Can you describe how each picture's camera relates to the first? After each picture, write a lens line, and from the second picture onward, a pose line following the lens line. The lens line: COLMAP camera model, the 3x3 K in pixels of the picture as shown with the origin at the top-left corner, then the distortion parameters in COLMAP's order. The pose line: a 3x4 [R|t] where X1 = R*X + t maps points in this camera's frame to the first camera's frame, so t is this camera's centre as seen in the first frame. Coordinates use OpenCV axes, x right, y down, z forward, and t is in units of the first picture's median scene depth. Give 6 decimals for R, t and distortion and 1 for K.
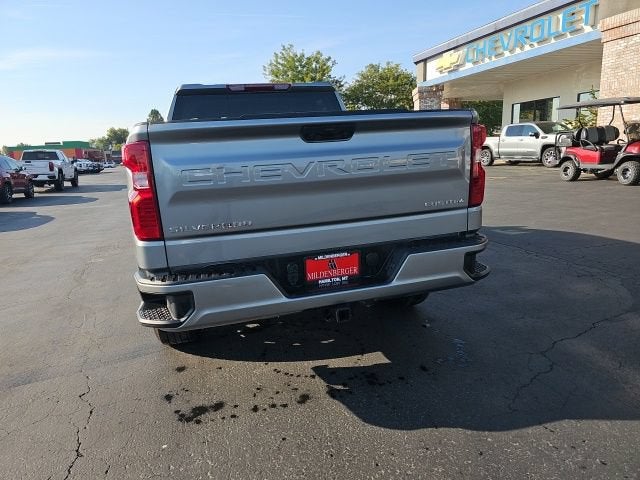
lens RADIAL K [[419.9, 0, 310.4], [0, 419.9, 241.3], [0, 0, 1]] dist [0.058060, -0.047762]
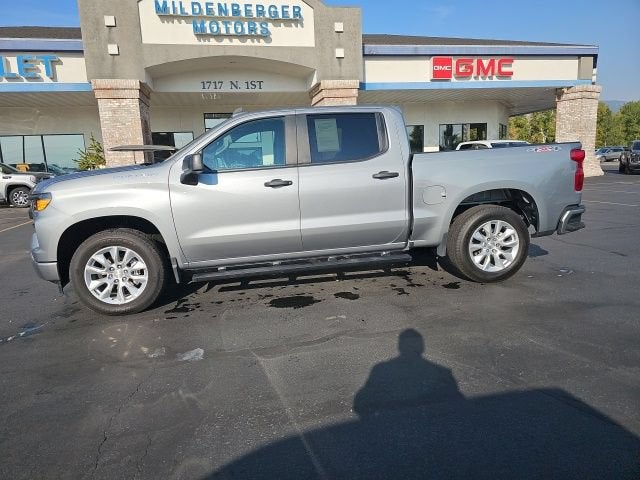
lens RADIAL K [[419.9, 0, 311.6], [0, 419.9, 231.2], [0, 0, 1]] dist [0.058060, -0.047762]
pose [[0.116511, -0.109191, 0.987169, -0.377285], [0.243032, 0.966856, 0.078260, -0.042927], [-0.962996, 0.230796, 0.139186, 0.278270]]
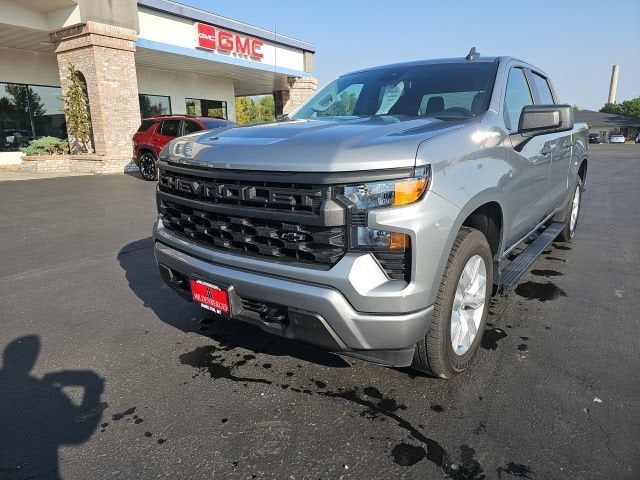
lens RADIAL K [[419.9, 0, 317.9], [0, 419.9, 230.8], [0, 0, 1]] dist [0.058060, -0.047762]
pose [[-0.605062, -0.122820, 0.786648, -0.220864], [0.200502, 0.932682, 0.299839, -0.107522], [-0.770519, 0.339146, -0.539704, 0.552394]]
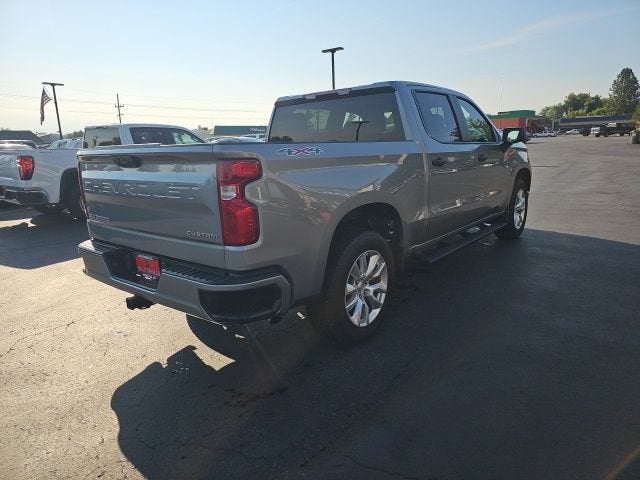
lens RADIAL K [[419.9, 0, 320.1], [0, 419.9, 237.7], [0, 0, 1]] dist [0.058060, -0.047762]
pose [[0.586300, 0.210091, -0.782377, 0.190750], [-0.159672, 0.976809, 0.142647, -0.040888], [0.794202, 0.041290, 0.606249, 0.092340]]
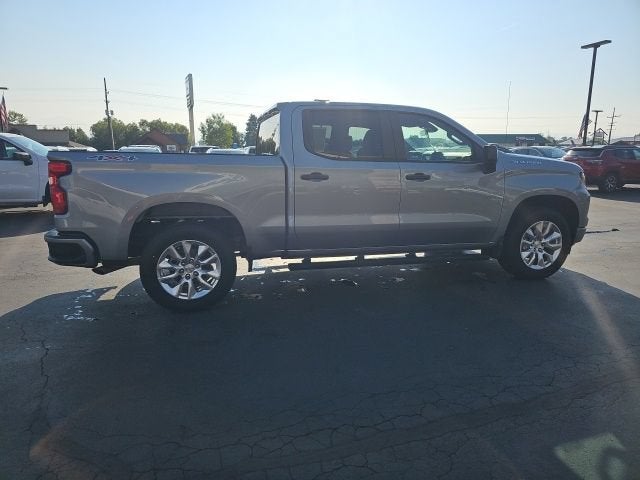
lens RADIAL K [[419.9, 0, 310.7], [0, 419.9, 241.3], [0, 0, 1]] dist [0.058060, -0.047762]
pose [[0.001280, 0.251677, -0.967810, 0.292155], [-0.202730, 0.947780, 0.246200, -0.085284], [0.979234, 0.195889, 0.052235, 0.284773]]
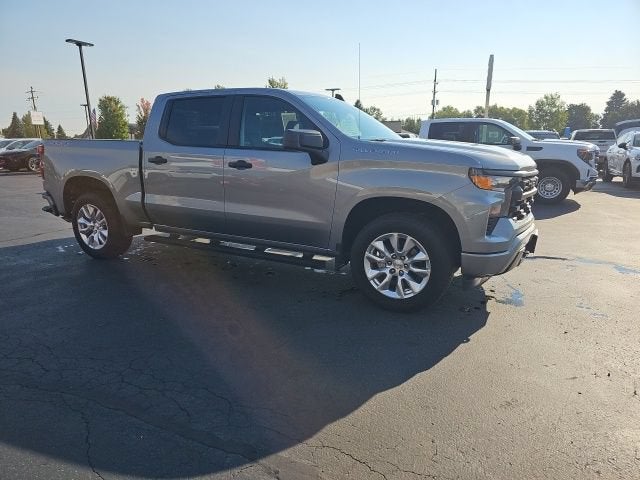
lens RADIAL K [[419.9, 0, 314.6], [0, 419.9, 243.8], [0, 0, 1]] dist [0.058060, -0.047762]
pose [[-0.674735, 0.224012, -0.703243, 0.176221], [-0.111718, 0.910849, 0.397332, -0.135418], [0.729556, 0.346659, -0.589556, 0.564391]]
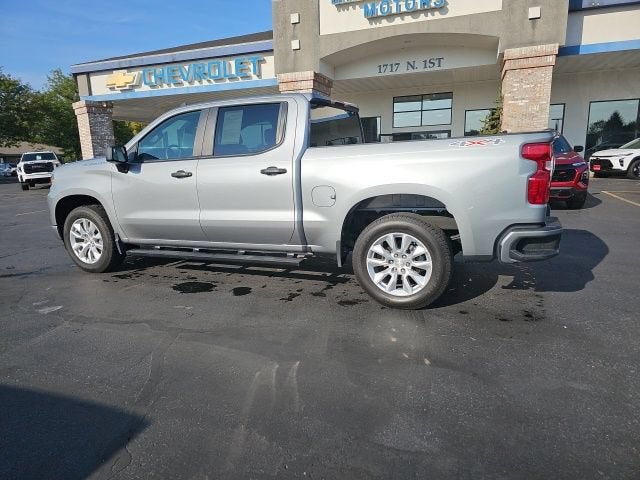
lens RADIAL K [[419.9, 0, 312.3], [0, 419.9, 241.5], [0, 0, 1]] dist [0.058060, -0.047762]
pose [[0.632491, -0.120070, 0.765205, -0.281407], [0.157702, 0.987182, 0.024550, -0.005168], [-0.758344, 0.105147, 0.643319, 0.083138]]
